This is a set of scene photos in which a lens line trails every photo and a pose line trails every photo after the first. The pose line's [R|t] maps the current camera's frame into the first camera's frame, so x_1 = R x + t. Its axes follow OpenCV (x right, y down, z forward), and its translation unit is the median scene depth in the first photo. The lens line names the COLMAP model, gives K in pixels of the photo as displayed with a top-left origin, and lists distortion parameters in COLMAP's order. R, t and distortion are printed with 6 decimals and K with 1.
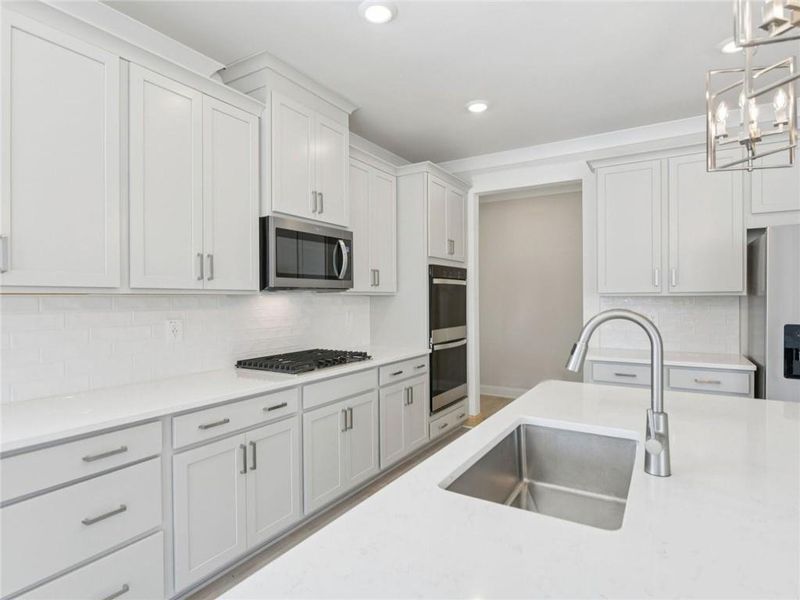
lens RADIAL K [[434.5, 0, 395.5], [0, 434.5, 301.4], [0, 0, 1]] dist [-0.014750, 0.001059]
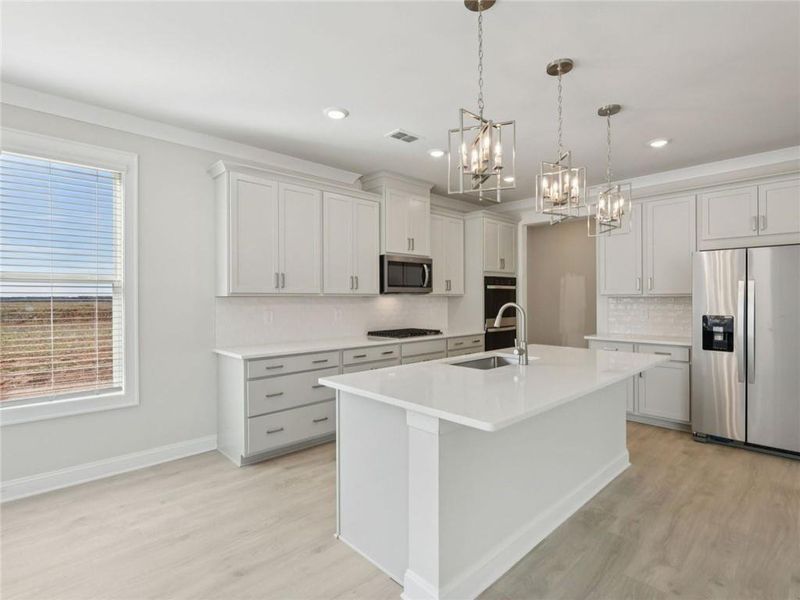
lens RADIAL K [[404.3, 0, 398.6], [0, 404.3, 301.7], [0, 0, 1]] dist [-0.005832, -0.000969]
pose [[0.968065, 0.001487, -0.250696, 0.175526], [-0.001104, 0.999998, 0.001670, 0.004141], [0.250698, -0.001340, 0.968065, -0.576135]]
